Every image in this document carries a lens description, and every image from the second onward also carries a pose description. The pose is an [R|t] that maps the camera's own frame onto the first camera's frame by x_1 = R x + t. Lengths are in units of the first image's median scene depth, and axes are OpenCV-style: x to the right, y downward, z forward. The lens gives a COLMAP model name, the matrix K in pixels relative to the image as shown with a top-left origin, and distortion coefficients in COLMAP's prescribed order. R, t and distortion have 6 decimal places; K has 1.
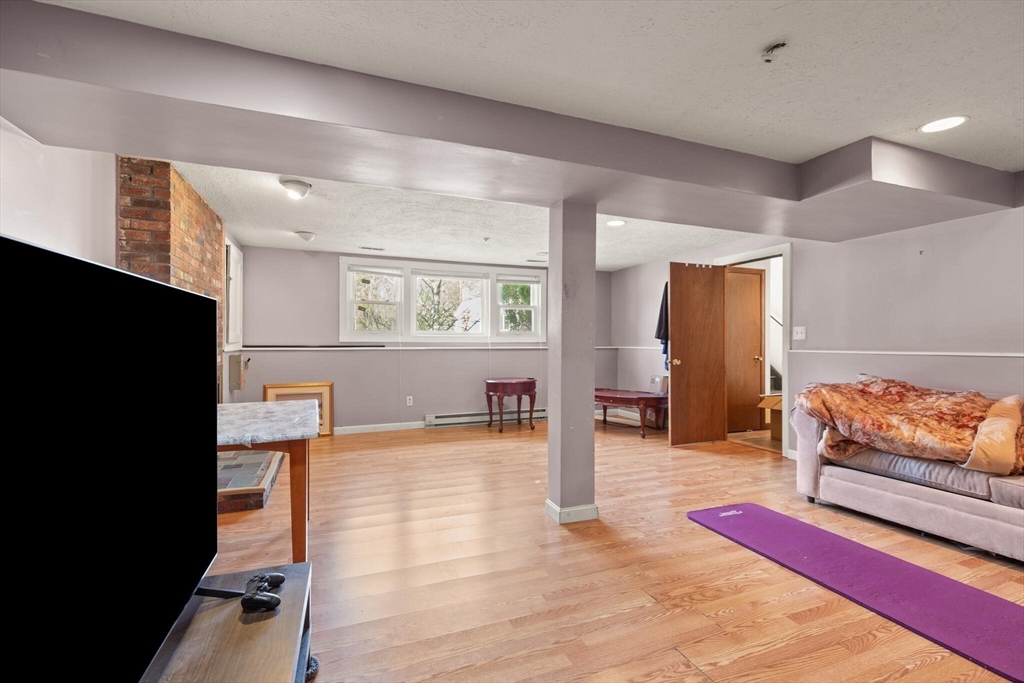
lens RADIAL K [[470.0, 0, 510.7], [0, 470.0, 342.3], [0, 0, 1]] dist [0.014216, -0.003113]
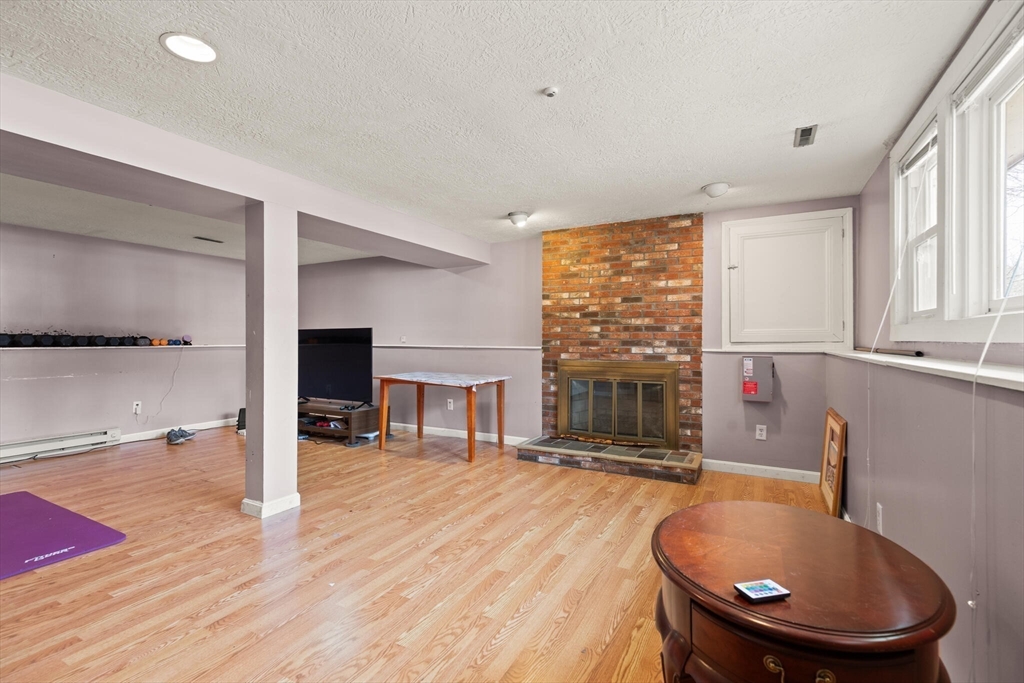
lens RADIAL K [[470.0, 0, 507.6], [0, 470.0, 341.3], [0, 0, 1]] dist [0.014216, -0.003113]
pose [[-0.772012, -0.001880, -0.635605, 0.348031], [-0.001356, 0.999998, -0.001311, 0.004461], [0.635606, -0.000151, -0.772013, 1.919292]]
